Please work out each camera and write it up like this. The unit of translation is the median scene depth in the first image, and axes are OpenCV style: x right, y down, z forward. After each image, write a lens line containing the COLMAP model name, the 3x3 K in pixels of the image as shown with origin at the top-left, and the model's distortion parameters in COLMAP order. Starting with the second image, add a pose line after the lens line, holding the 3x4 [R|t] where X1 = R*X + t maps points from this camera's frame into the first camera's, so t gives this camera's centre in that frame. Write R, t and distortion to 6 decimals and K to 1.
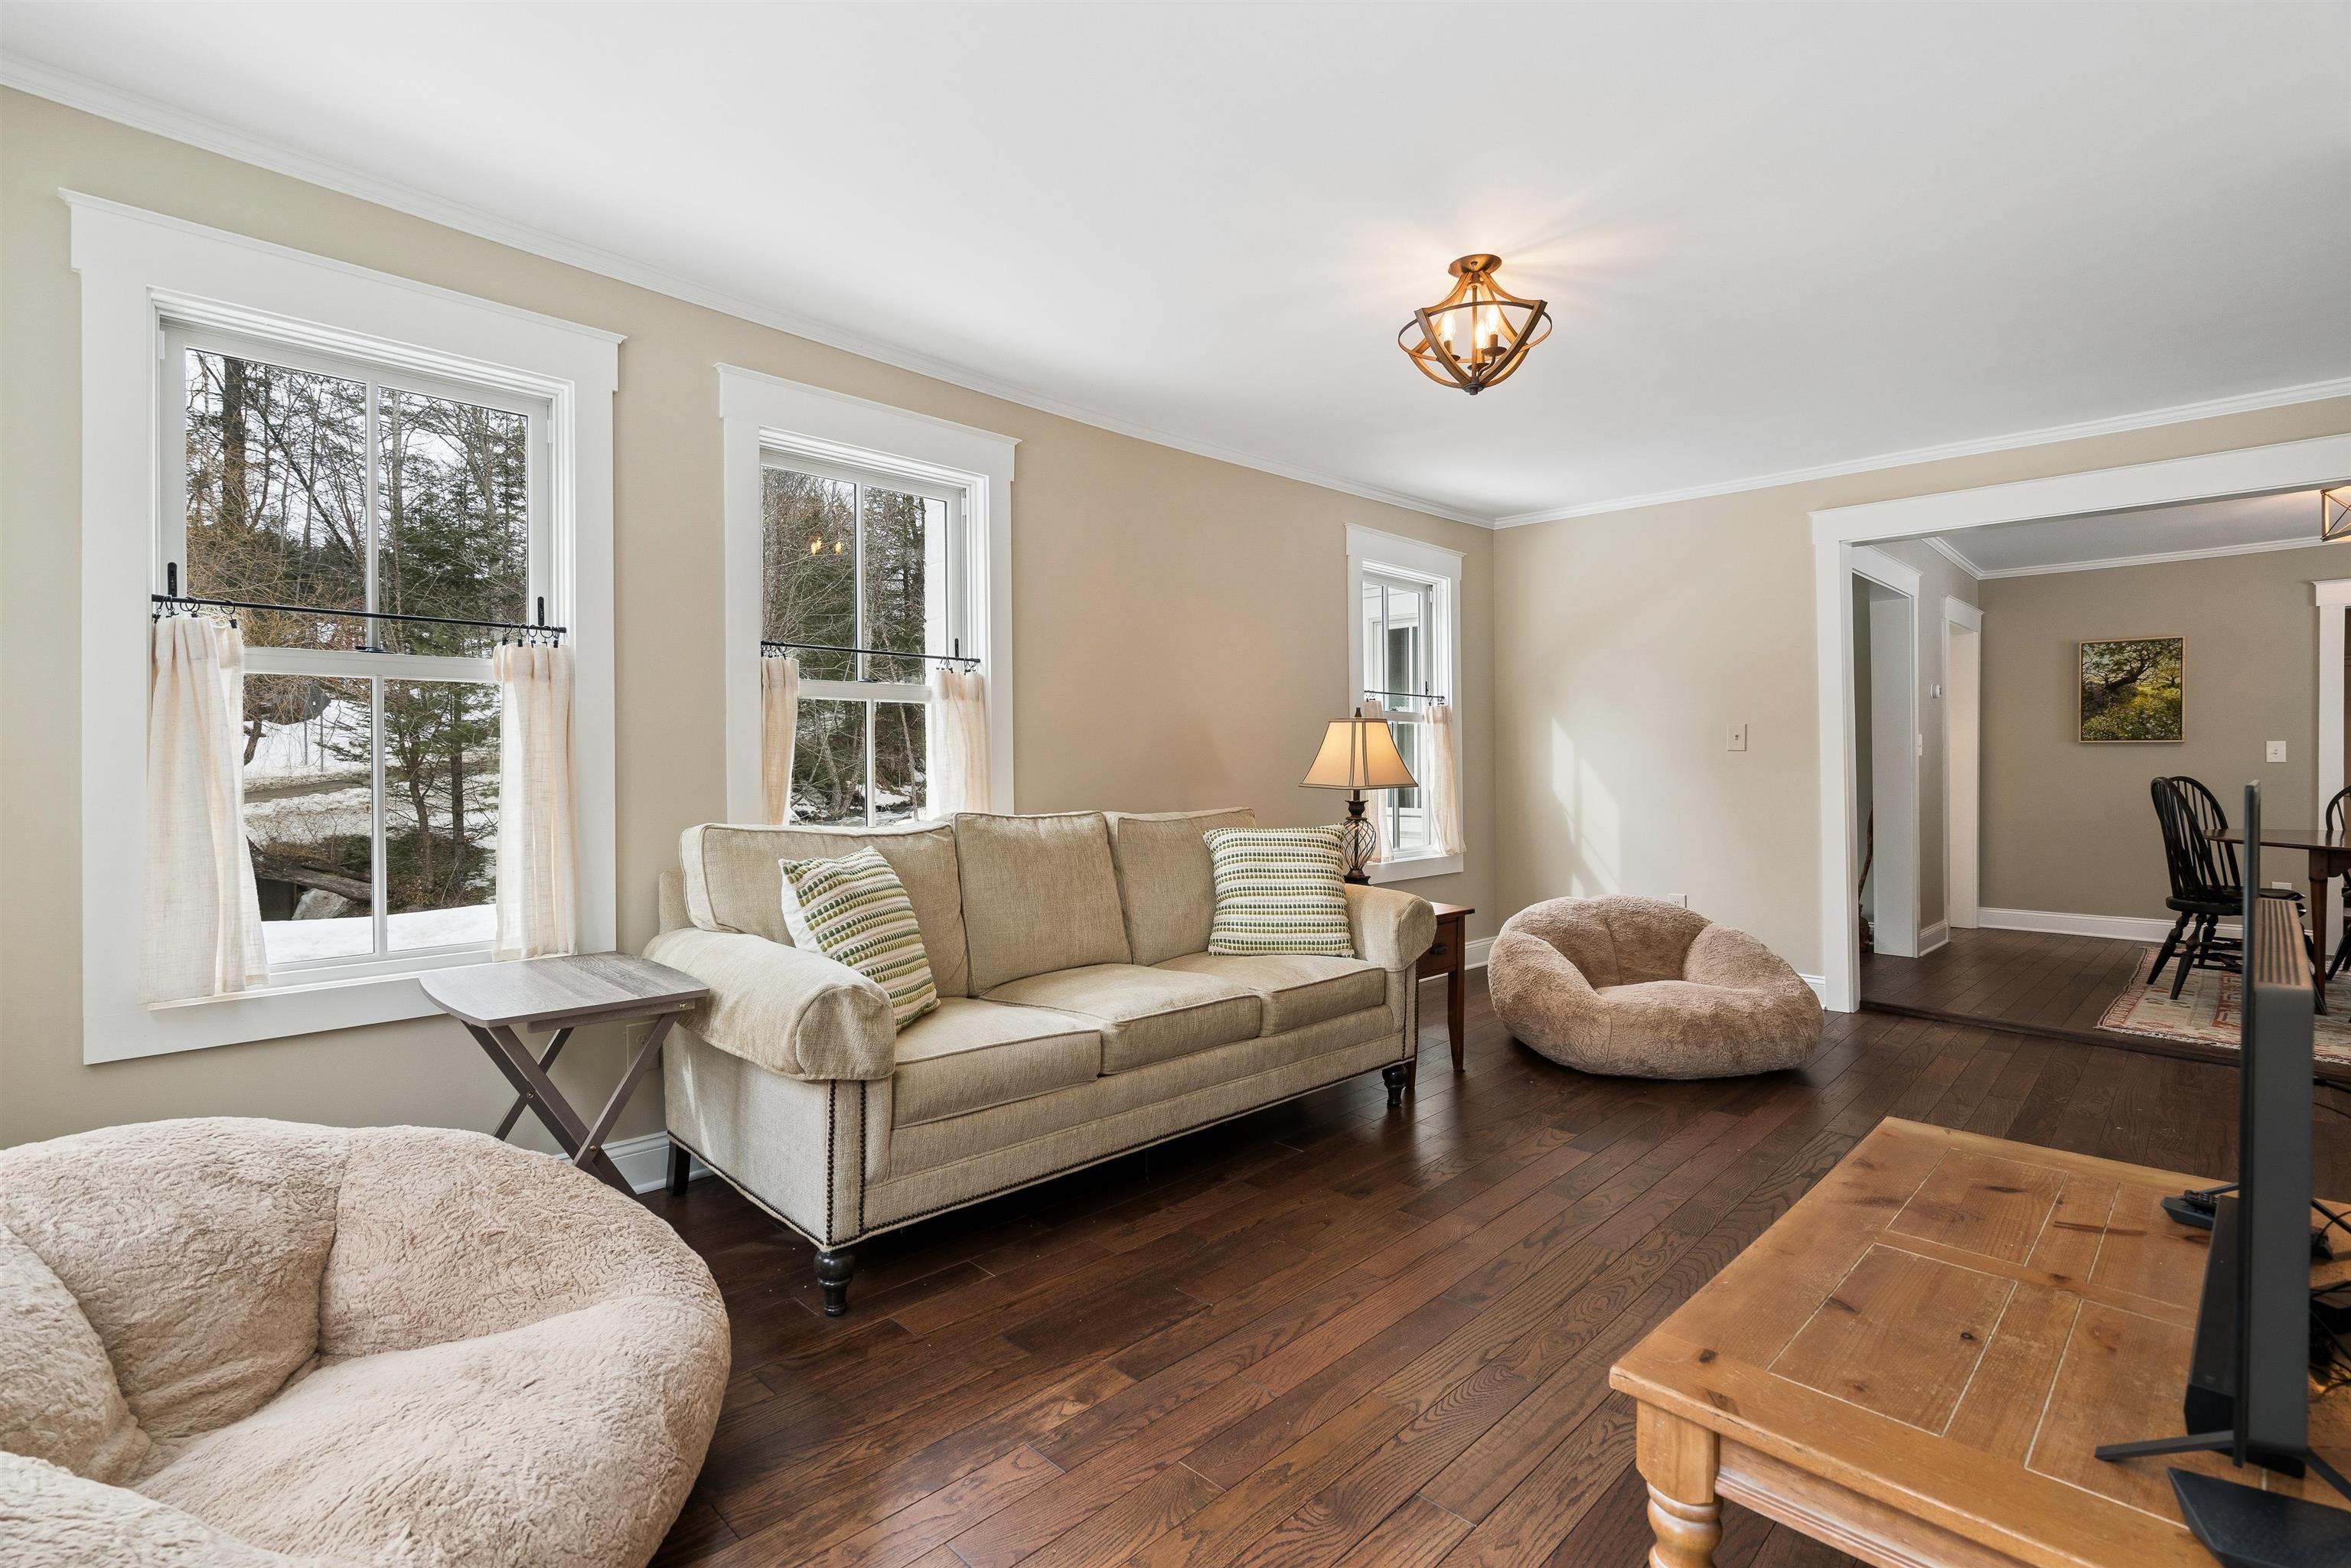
lens RADIAL K [[1092.4, 0, 1170.1], [0, 1092.4, 756.7], [0, 0, 1]] dist [-0.004448, 0.005676]
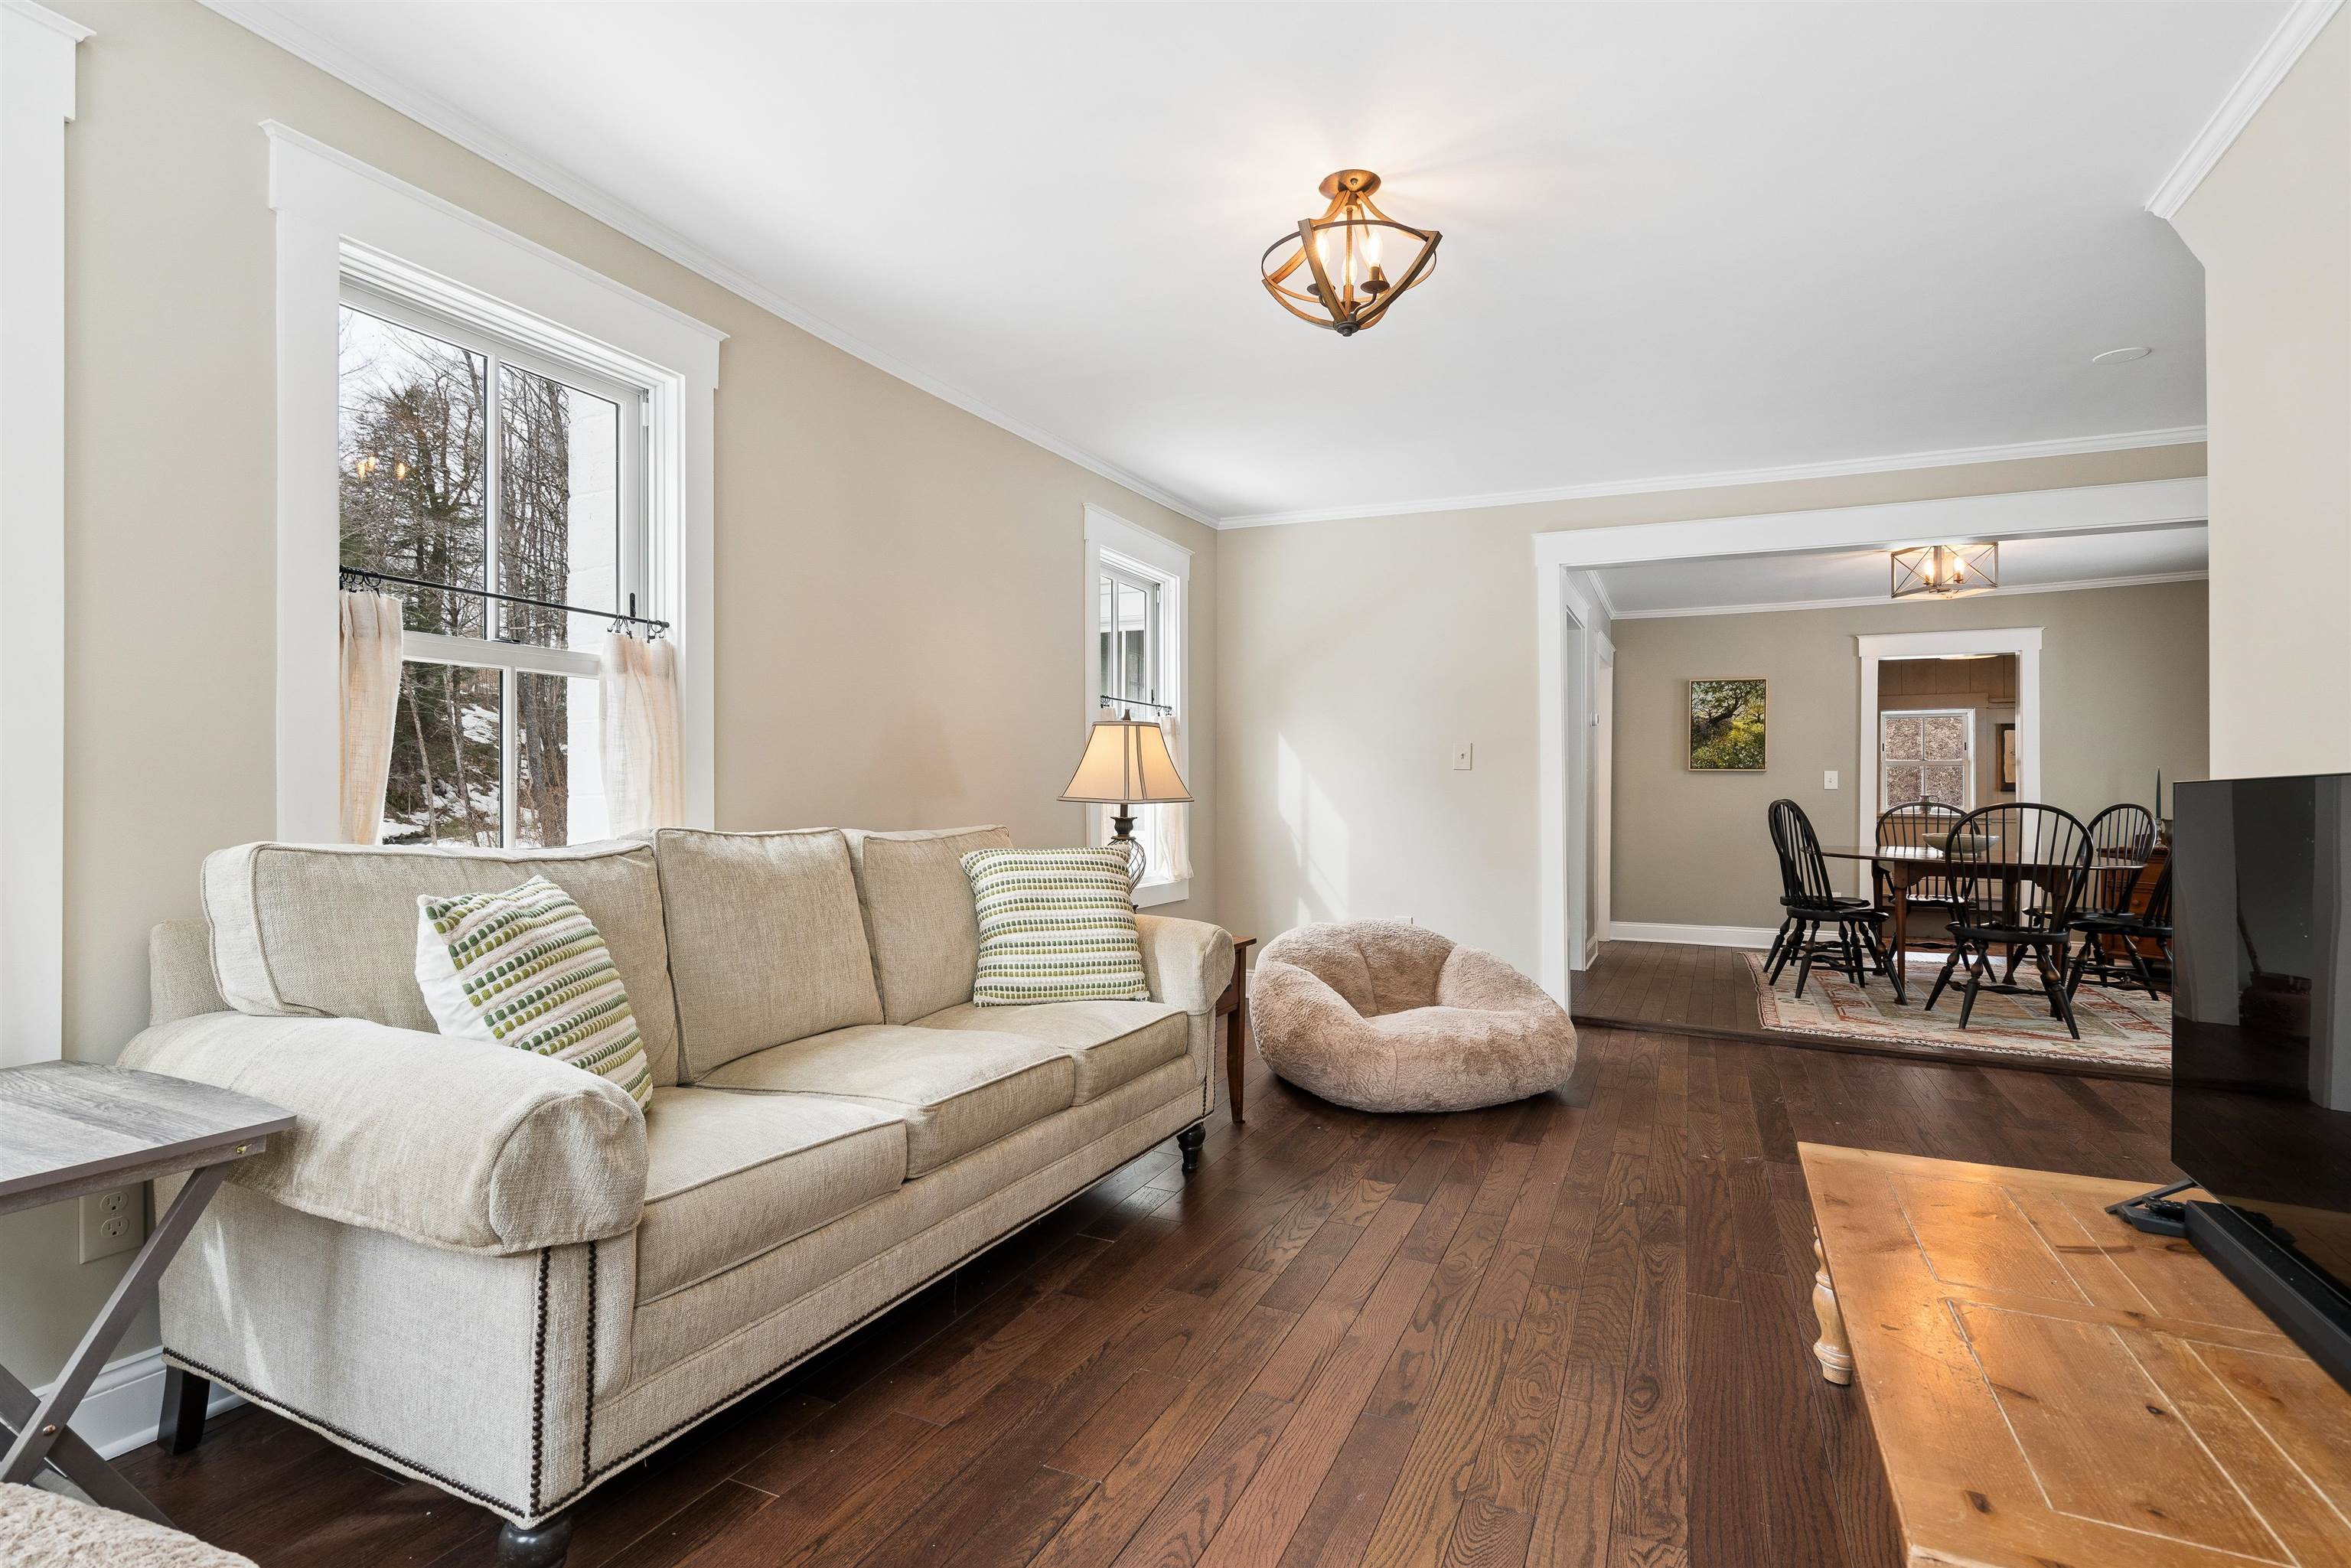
lens RADIAL K [[1149.6, 0, 1171.3], [0, 1149.6, 779.4], [0, 0, 1]] dist [0.000938, 0.003151]
pose [[0.939670, 0.012485, 0.341854, -0.130295], [-0.010953, 0.999919, -0.006411, 0.019676], [-0.341906, 0.002280, 0.939731, 0.168992]]
